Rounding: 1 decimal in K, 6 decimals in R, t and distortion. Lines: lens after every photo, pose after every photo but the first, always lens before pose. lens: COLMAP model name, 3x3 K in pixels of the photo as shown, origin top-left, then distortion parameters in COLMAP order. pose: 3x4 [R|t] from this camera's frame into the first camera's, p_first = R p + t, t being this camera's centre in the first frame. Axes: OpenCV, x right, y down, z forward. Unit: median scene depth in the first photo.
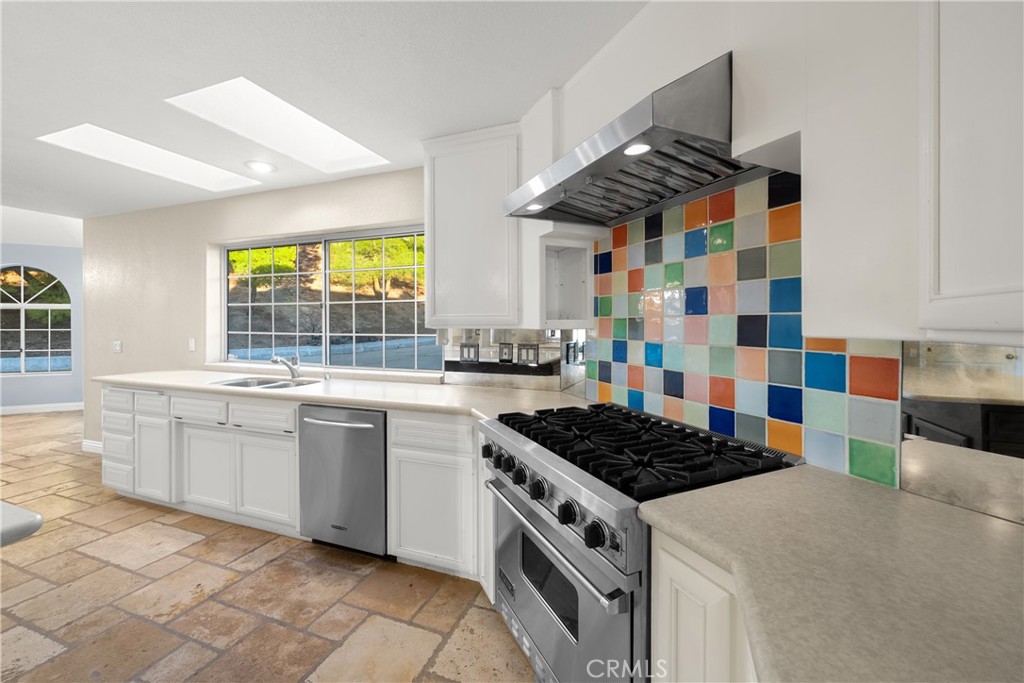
lens RADIAL K [[411.1, 0, 513.0], [0, 411.1, 324.0], [0, 0, 1]] dist [-0.003283, 0.000674]
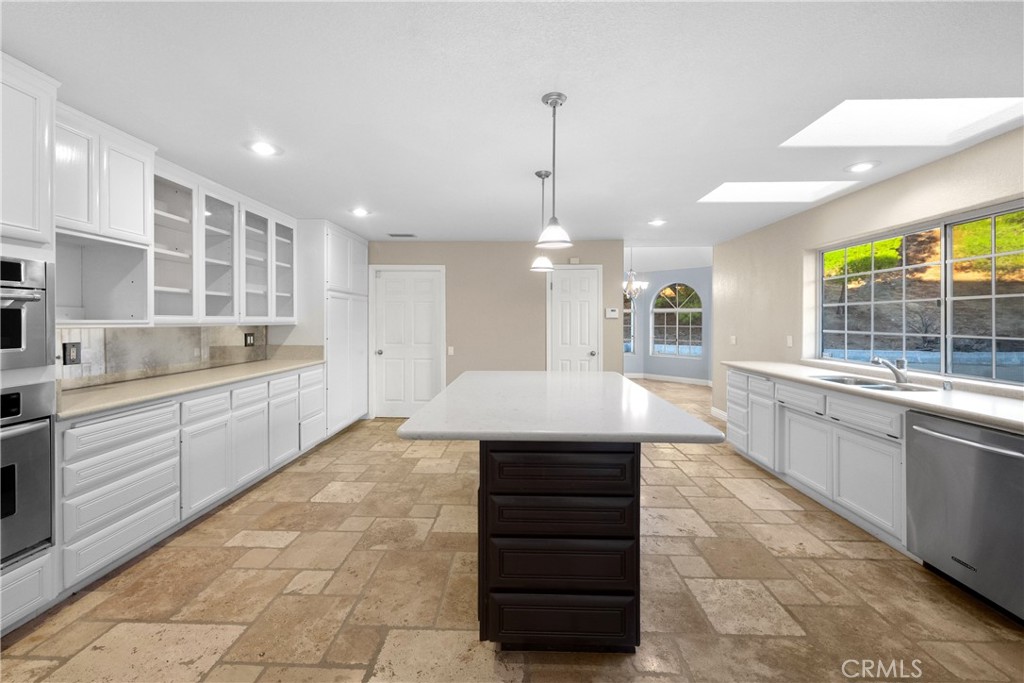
lens RADIAL K [[411.1, 0, 511.7], [0, 411.1, 321.8], [0, 0, 1]] dist [-0.003283, 0.000674]
pose [[0.322130, 0.004163, -0.946686, 0.059842], [-0.007701, 0.999969, 0.001777, 0.001111], [0.946664, 0.006718, 0.322152, -0.128352]]
